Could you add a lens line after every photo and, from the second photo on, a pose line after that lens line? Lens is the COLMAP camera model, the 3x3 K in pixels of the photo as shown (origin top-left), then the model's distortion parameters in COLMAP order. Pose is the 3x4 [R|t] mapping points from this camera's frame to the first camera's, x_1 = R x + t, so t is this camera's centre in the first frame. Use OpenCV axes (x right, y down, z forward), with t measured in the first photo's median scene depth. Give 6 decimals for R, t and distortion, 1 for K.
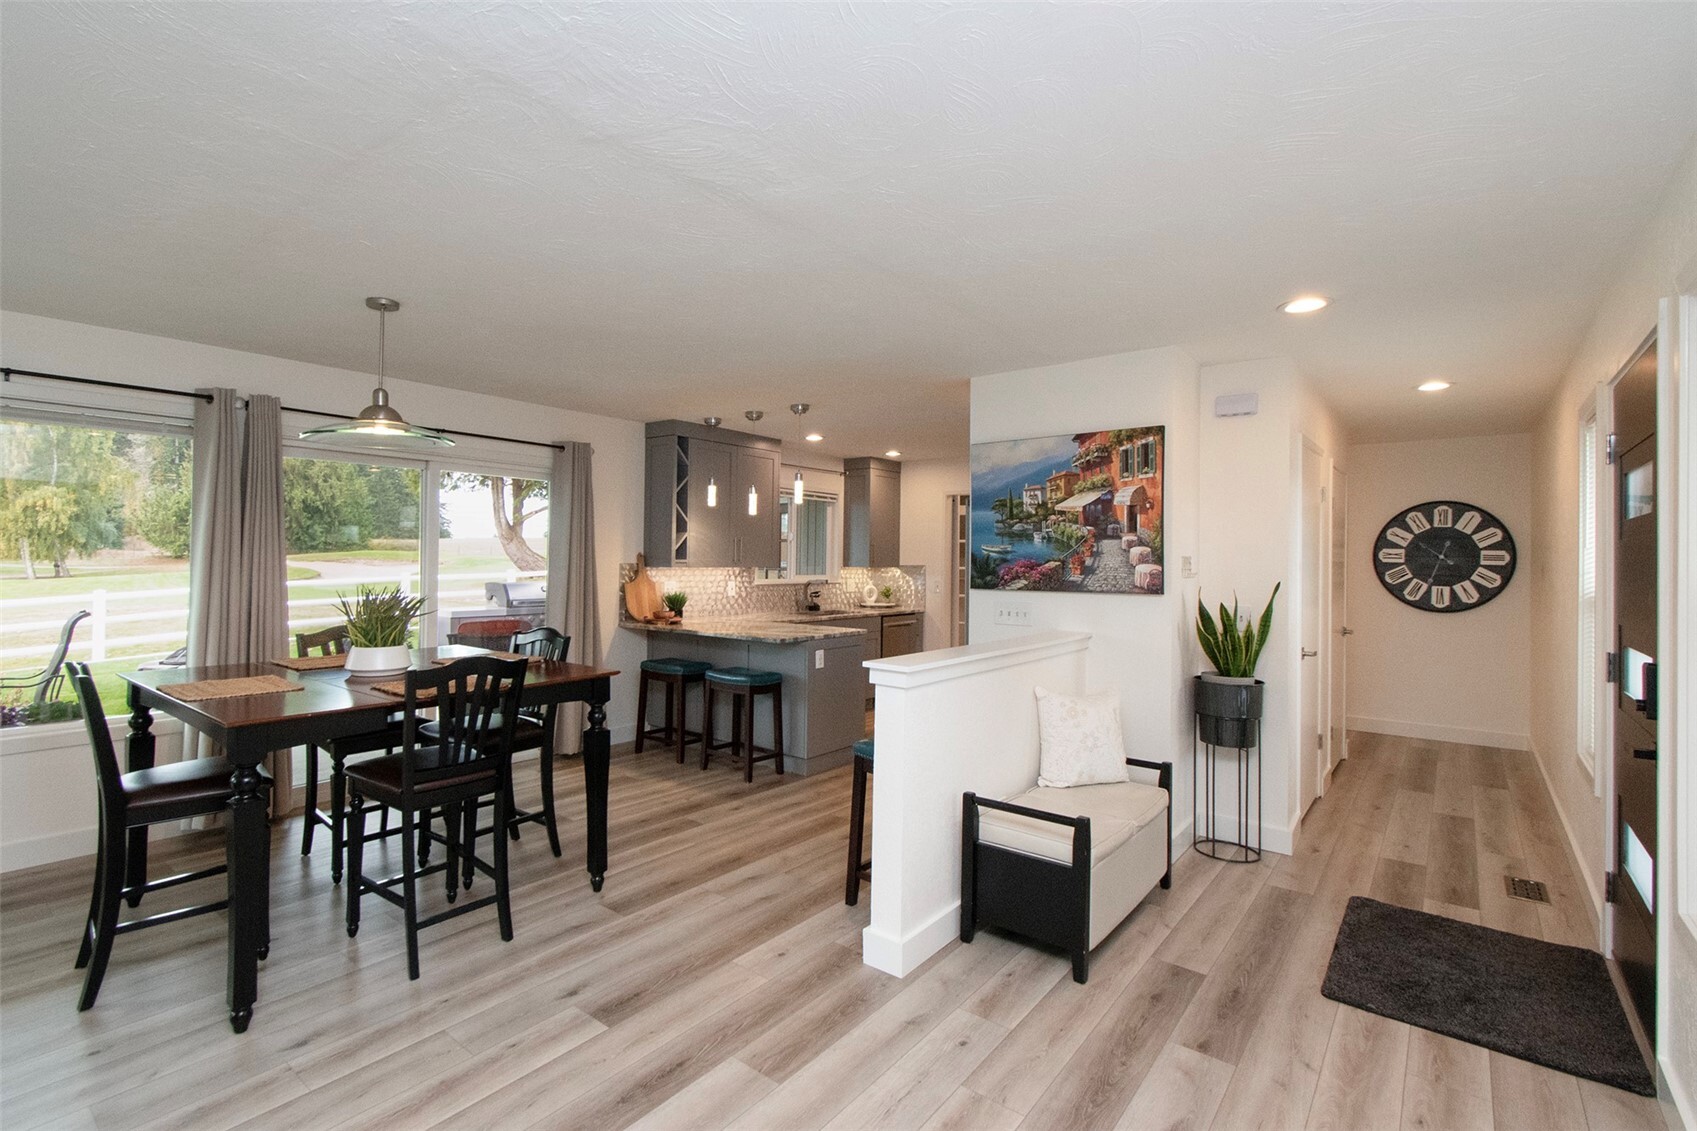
lens RADIAL K [[785.3, 0, 797.3], [0, 785.3, 555.0], [0, 0, 1]] dist [0.004274, -0.000673]
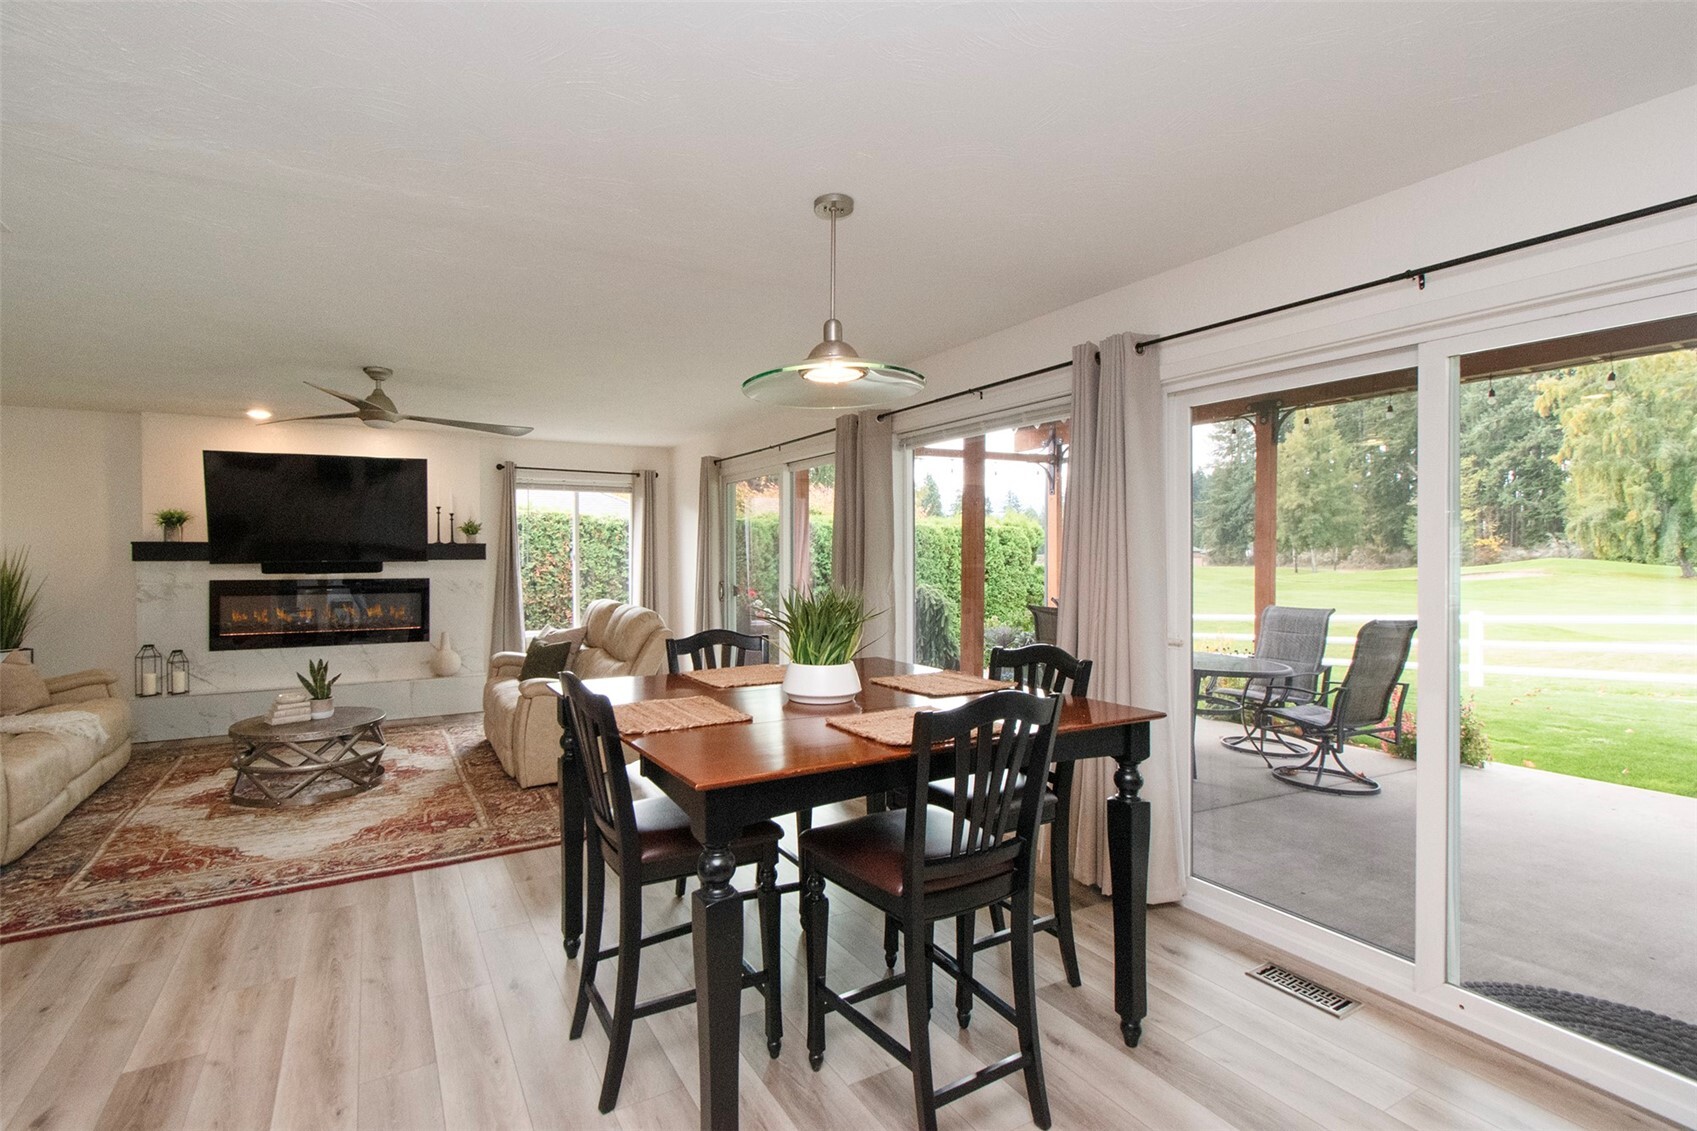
lens RADIAL K [[785.3, 0, 797.3], [0, 785.3, 555.0], [0, 0, 1]] dist [0.004274, -0.000673]
pose [[-0.365851, -0.008048, -0.930638, 0.097922], [0.002209, 0.999952, -0.009516, 0.011584], [0.930671, -0.005538, -0.365816, 0.687546]]
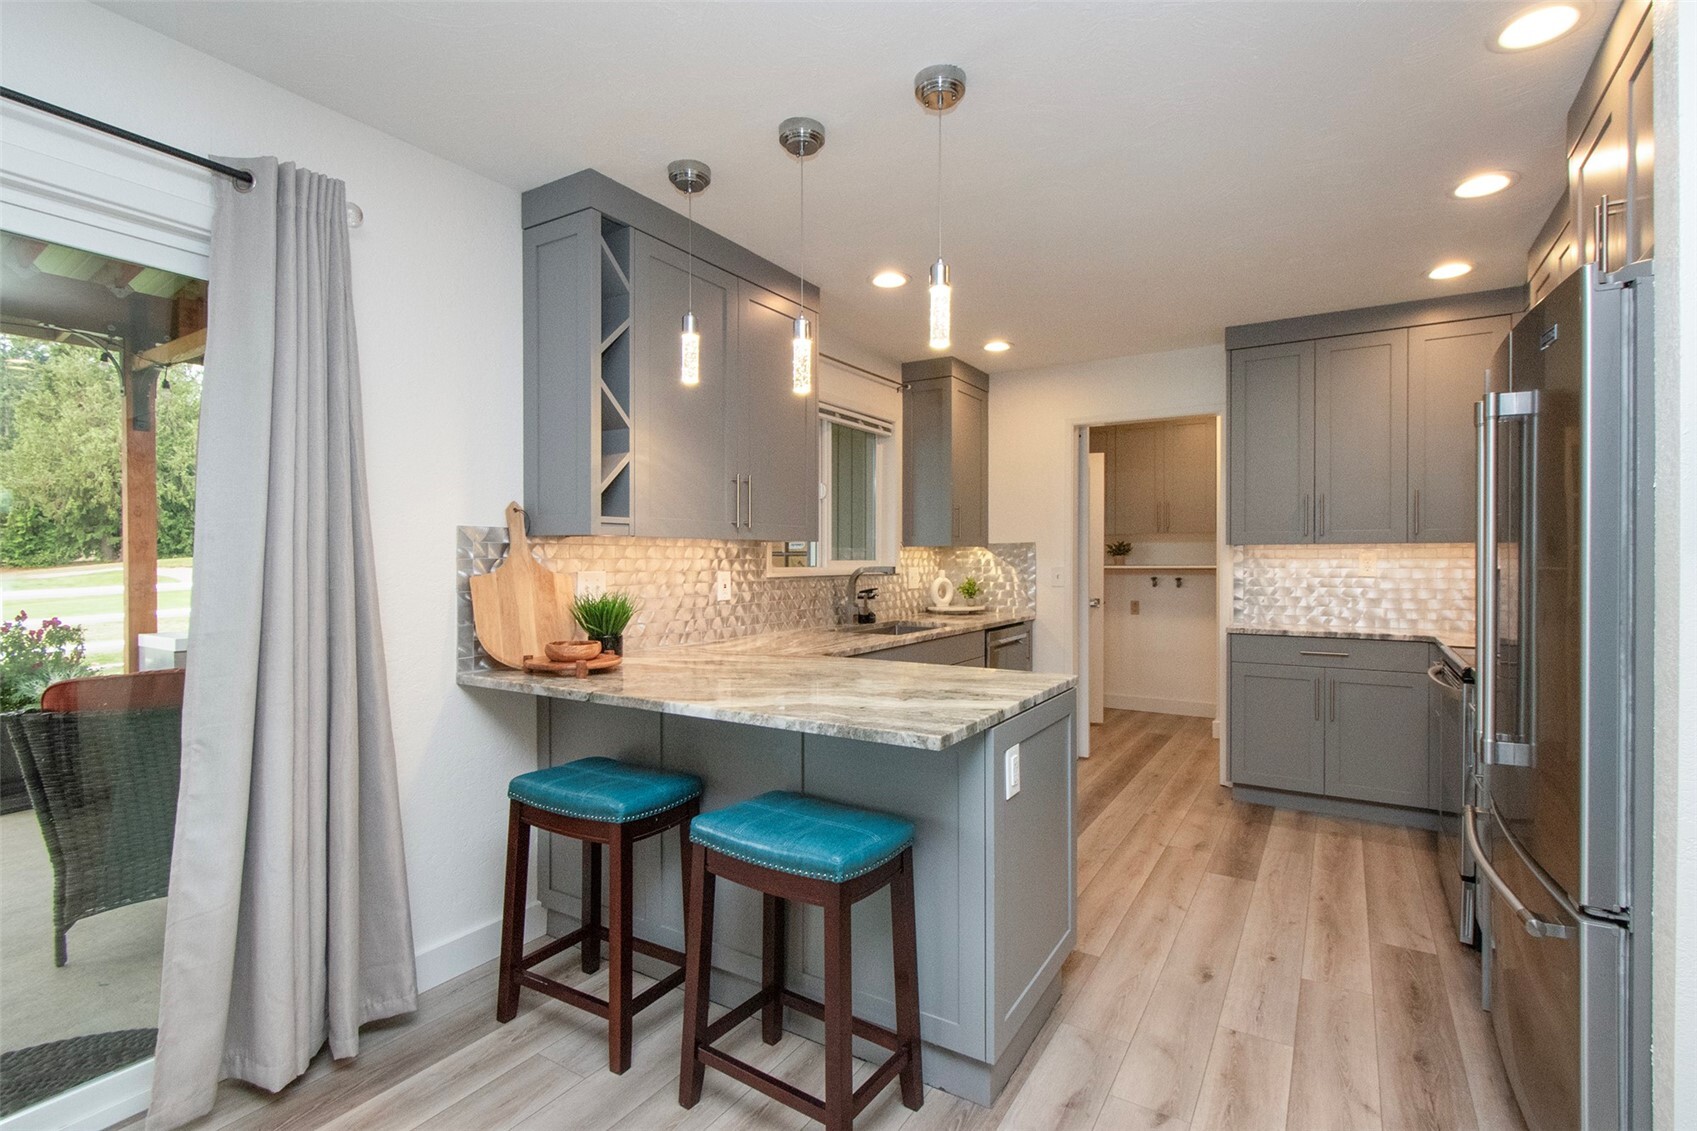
lens RADIAL K [[782.8, 0, 860.9], [0, 782.8, 562.5], [0, 0, 1]] dist [0.002466, 0.000489]
pose [[0.989013, -0.014149, 0.147149, -0.082315], [0.012684, 0.999860, 0.010894, 0.027766], [-0.147282, -0.008908, 0.989054, 0.583075]]
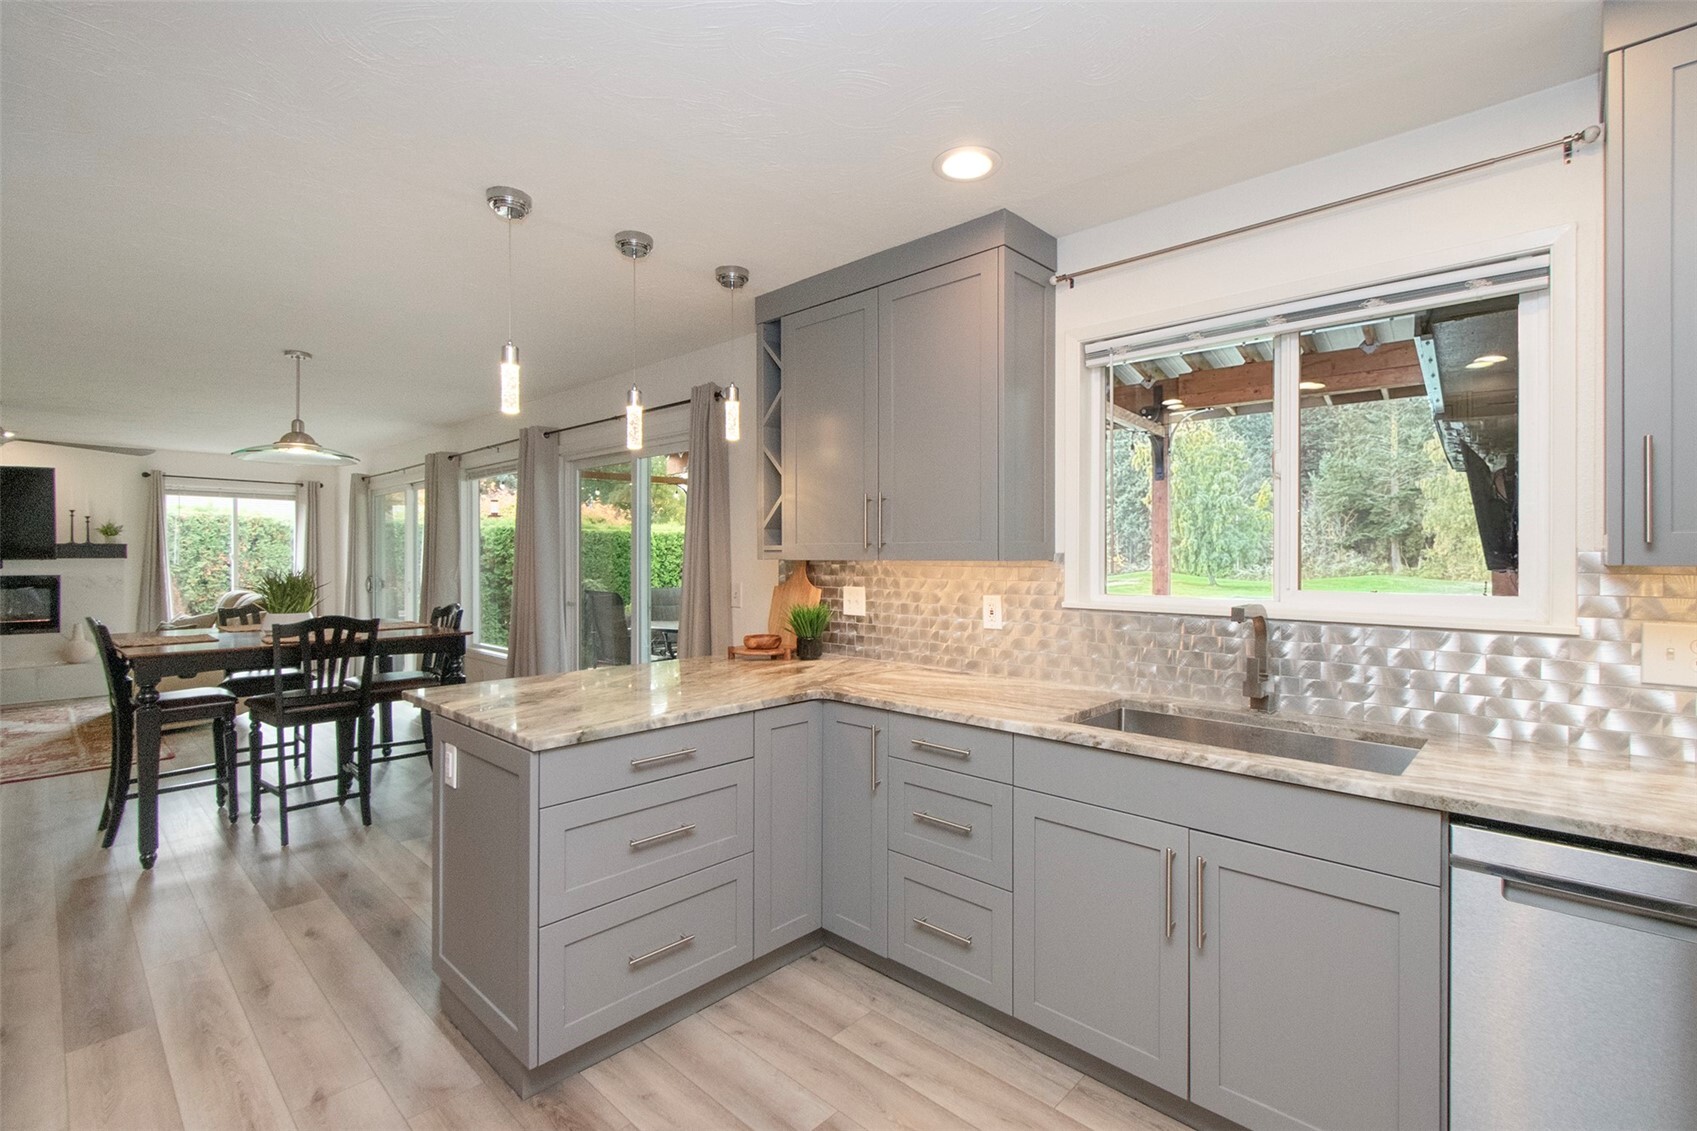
lens RADIAL K [[765.8, 0, 860.5], [0, 765.8, 557.2], [0, 0, 1]] dist [0.002071, 0.000059]
pose [[-0.049676, -0.009282, -0.998722, 0.395580], [0.002684, 0.999952, -0.009427, 0.019776], [0.998762, -0.003149, -0.049648, 1.115805]]
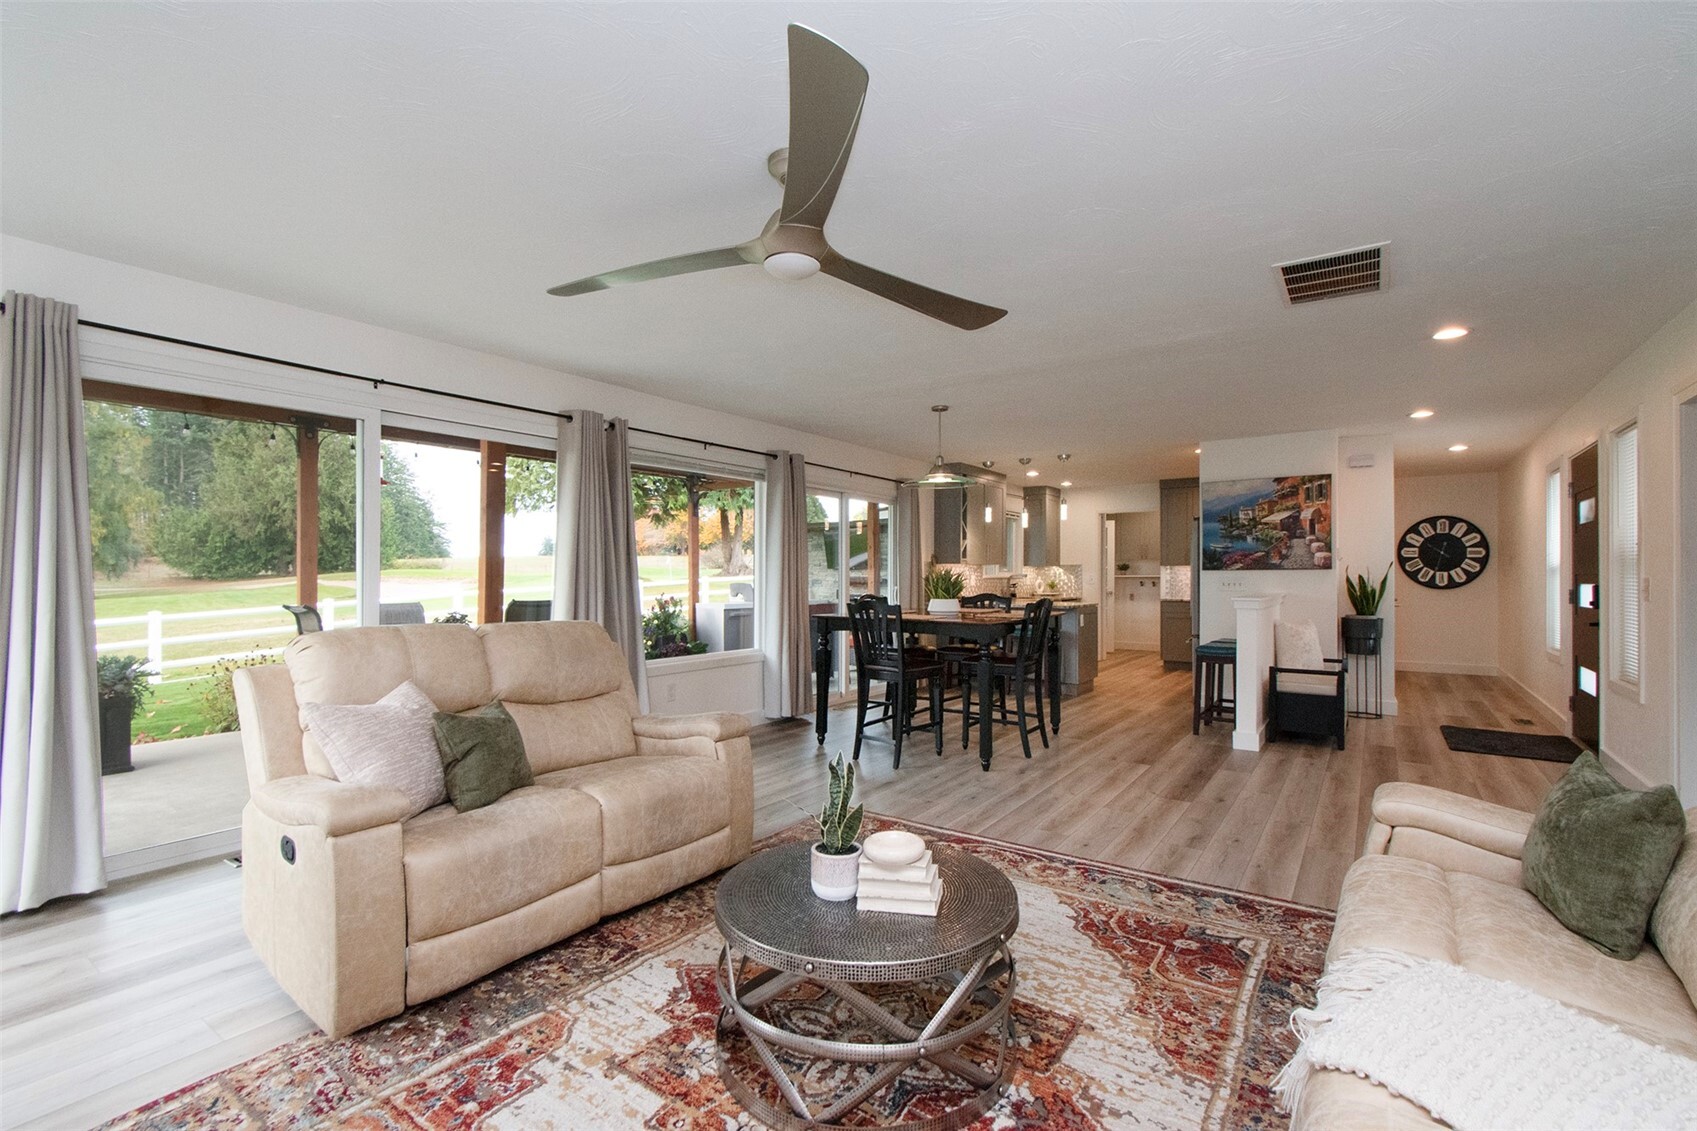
lens RADIAL K [[754.7, 0, 854.2], [0, 754.7, 571.9], [0, 0, 1]] dist [0.000721, -0.000196]
pose [[0.995773, -0.011331, 0.091149, -0.489346], [0.011202, 0.999935, 0.001930, 0.026392], [-0.091165, -0.000901, 0.995835, -0.383795]]
